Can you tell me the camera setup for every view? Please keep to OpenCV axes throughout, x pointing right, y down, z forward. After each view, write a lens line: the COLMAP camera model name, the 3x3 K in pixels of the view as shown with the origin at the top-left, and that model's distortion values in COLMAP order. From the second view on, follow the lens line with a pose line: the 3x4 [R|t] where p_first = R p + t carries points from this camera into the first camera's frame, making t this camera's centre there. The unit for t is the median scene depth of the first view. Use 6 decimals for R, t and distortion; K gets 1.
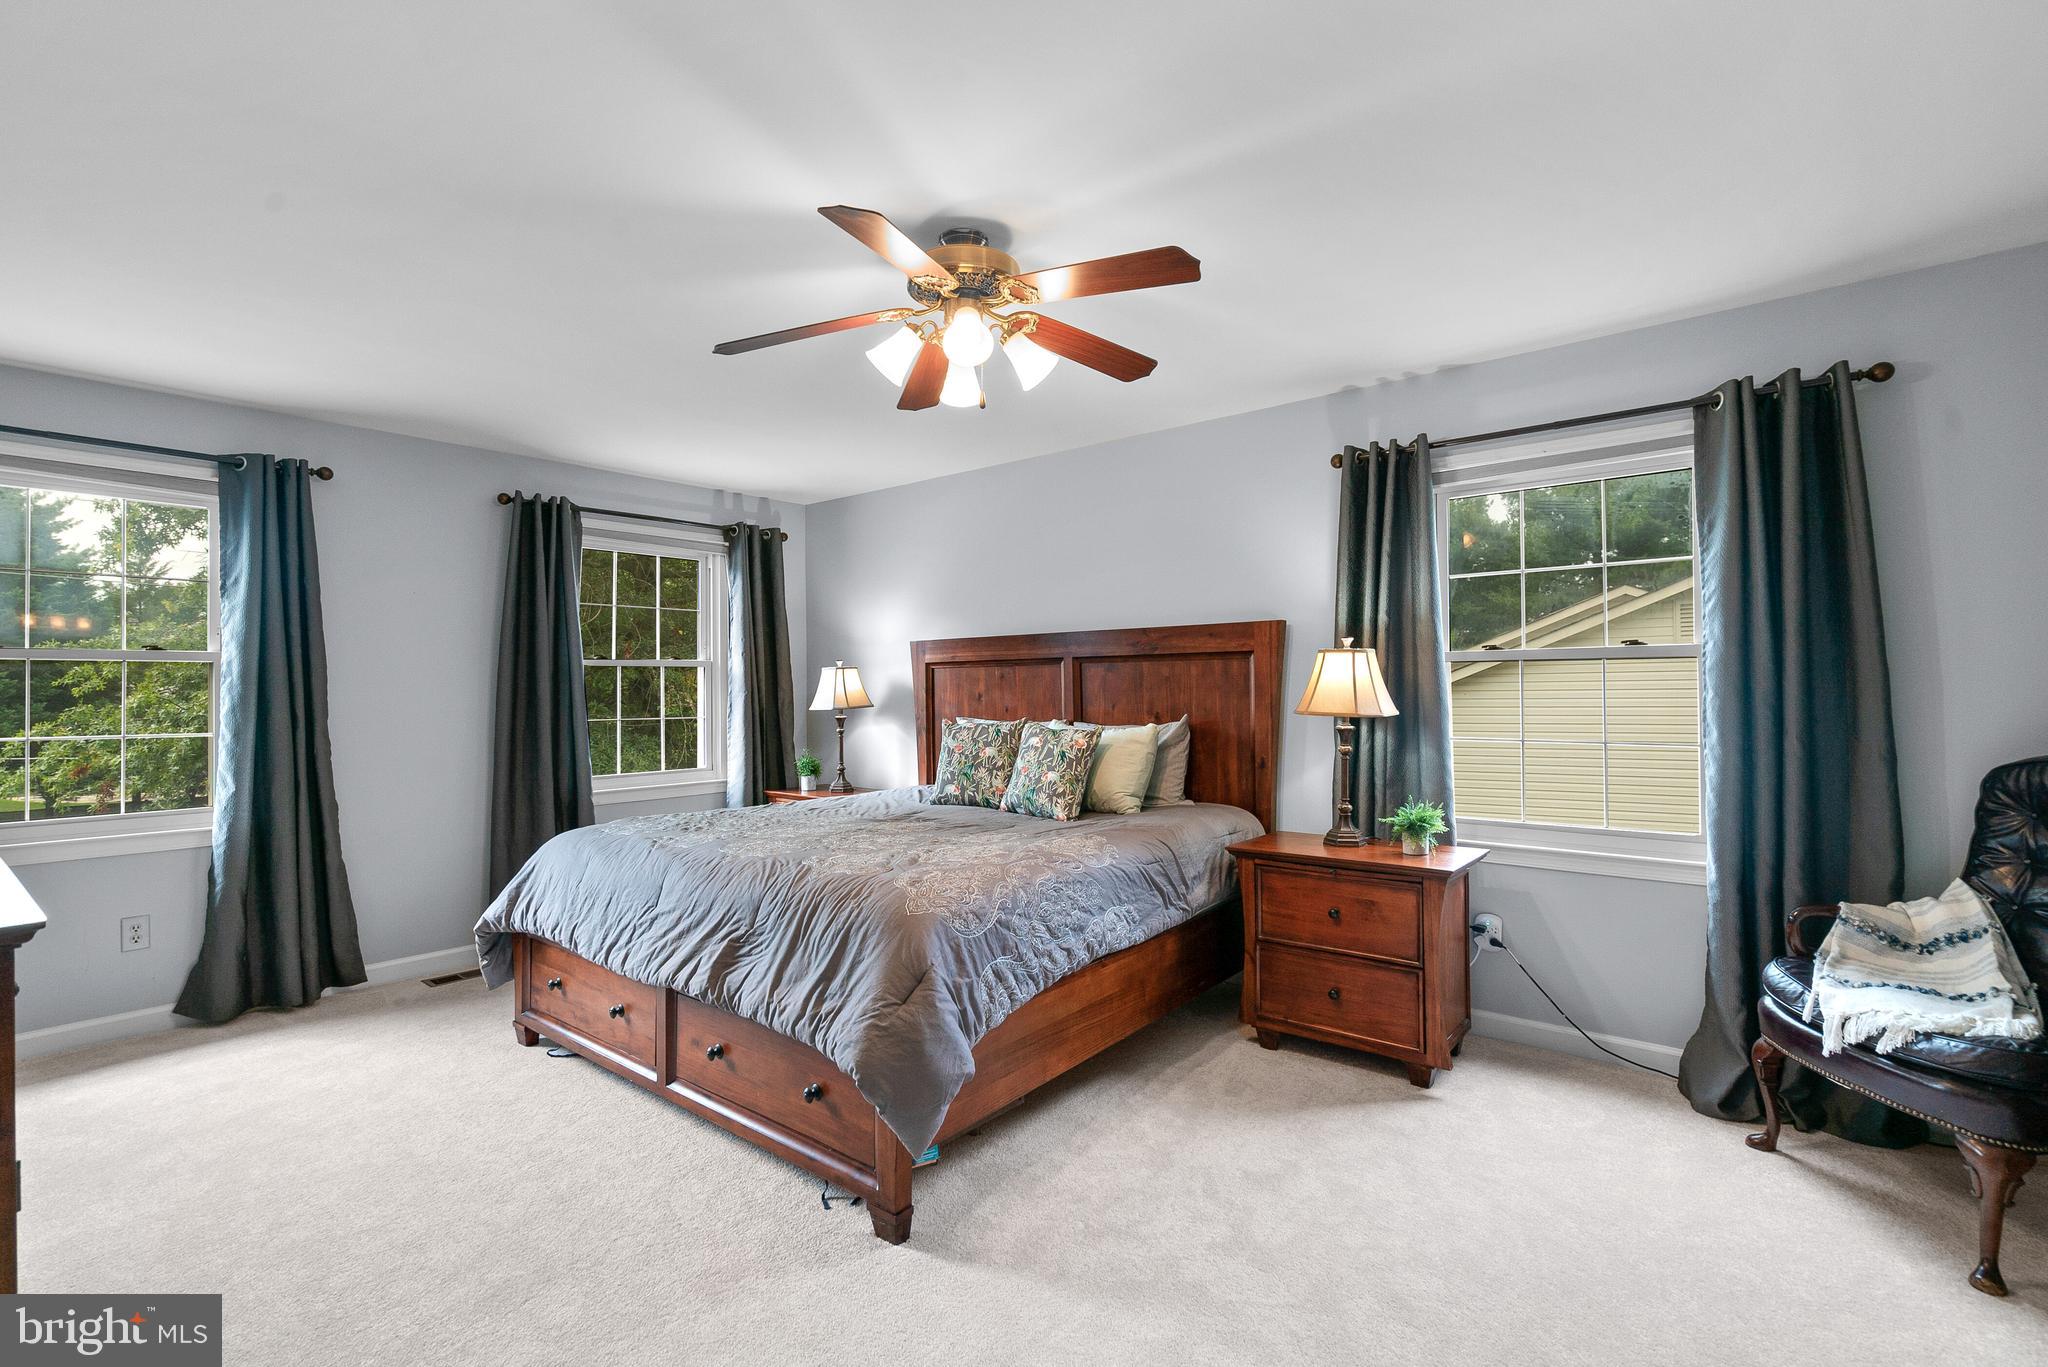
lens RADIAL K [[934.5, 0, 1026.1], [0, 934.5, 696.1], [0, 0, 1]] dist [-0.002867, -0.000288]
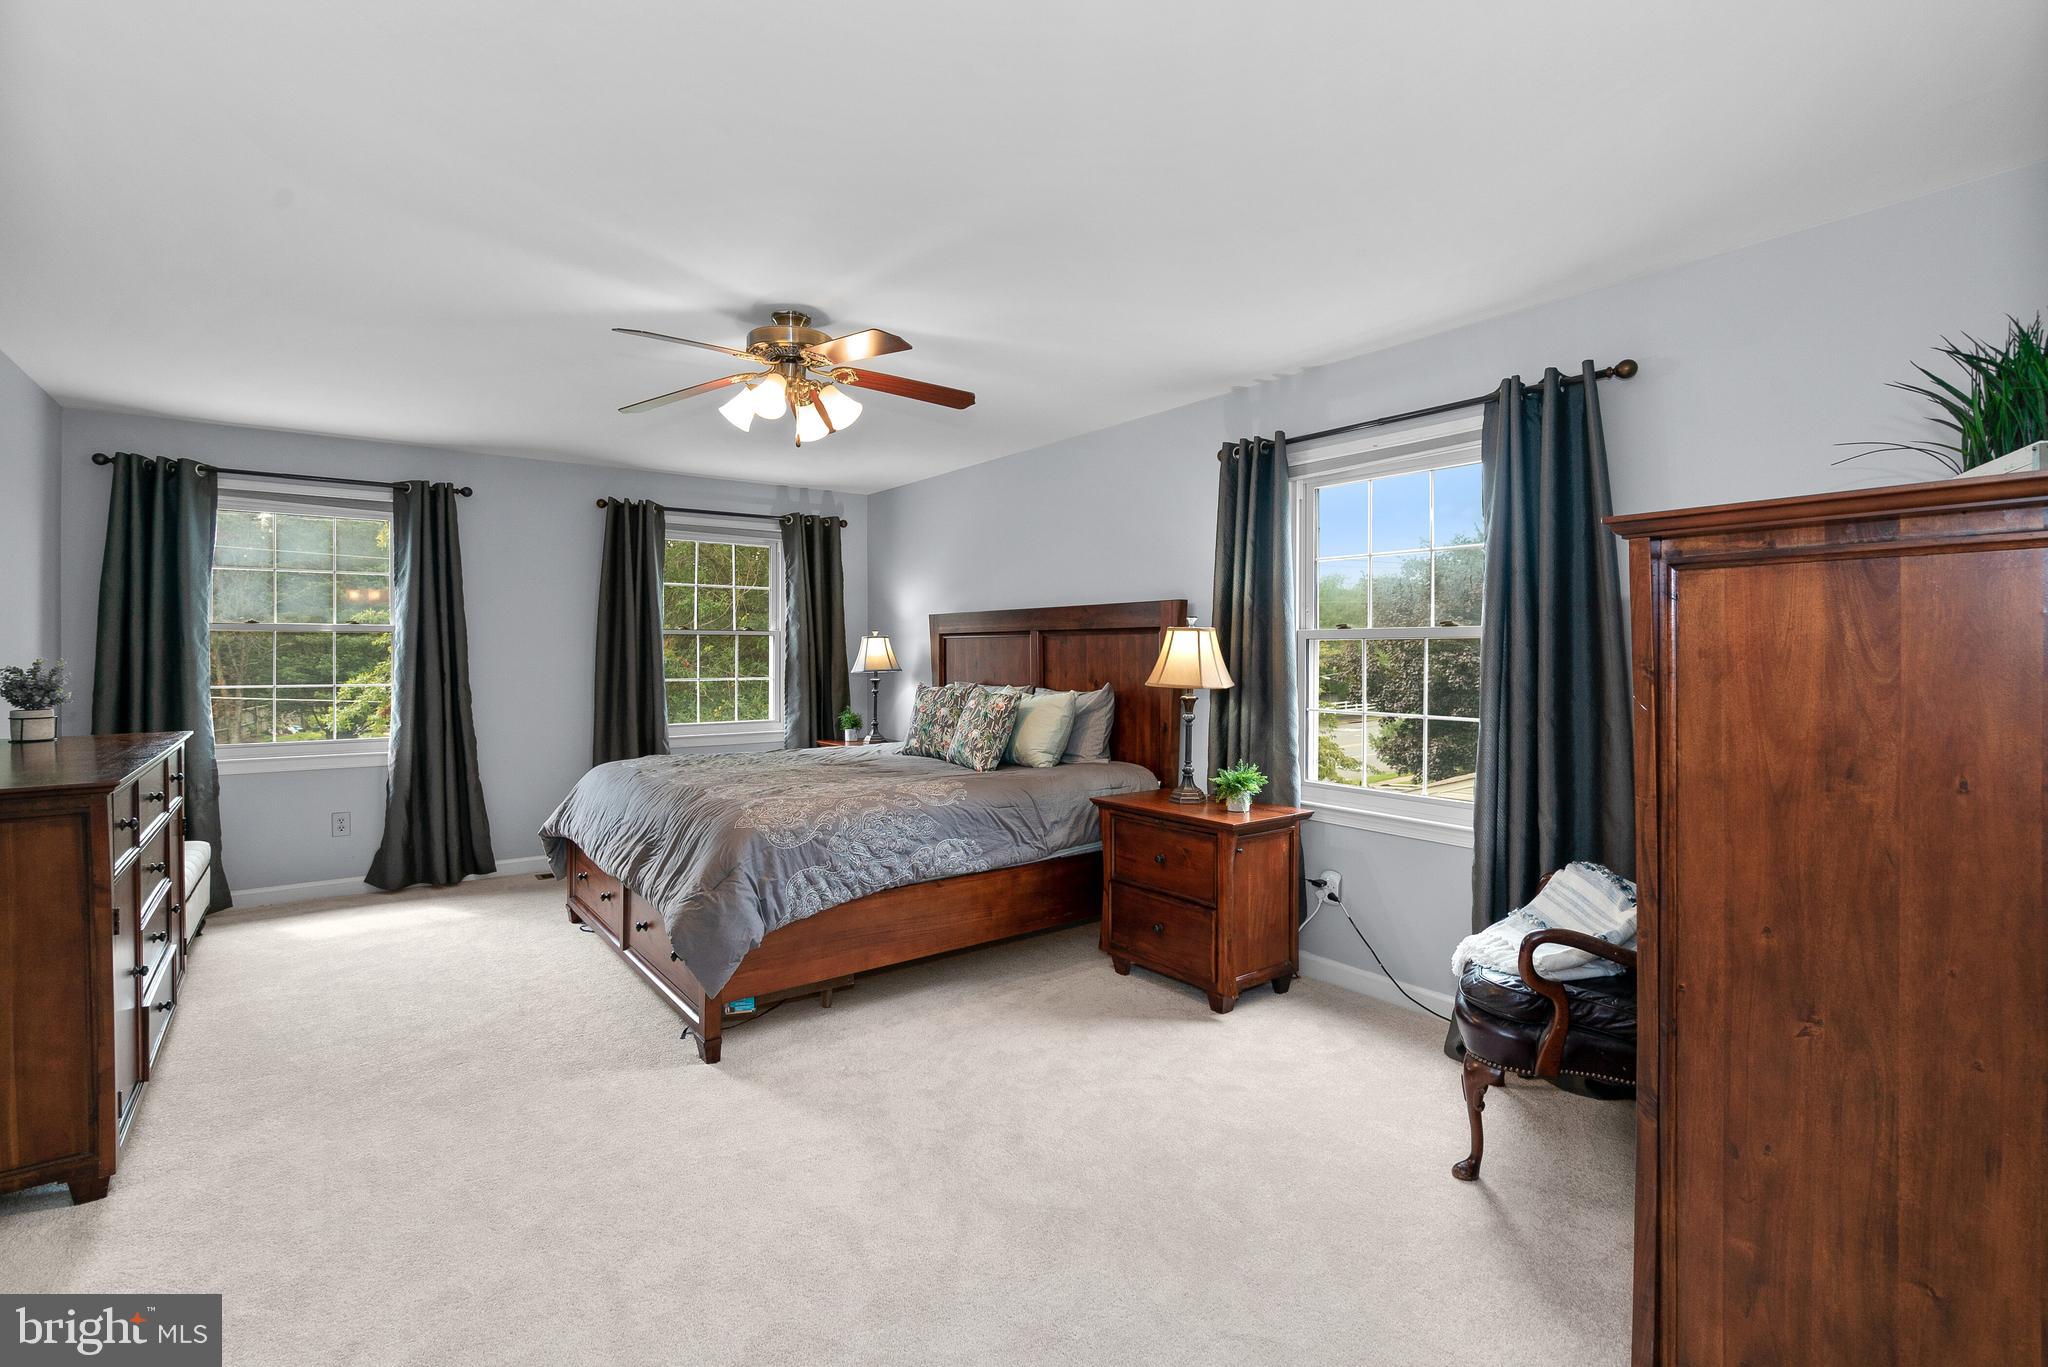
lens RADIAL K [[938.5, 0, 1024.1], [0, 938.5, 672.3], [0, 0, 1]] dist [-0.002506, -0.000613]
pose [[0.972557, 0.015186, -0.232170, 0.373142], [-0.011562, 0.999789, 0.016962, -0.012258], [0.232379, -0.013812, 0.972527, -0.138446]]
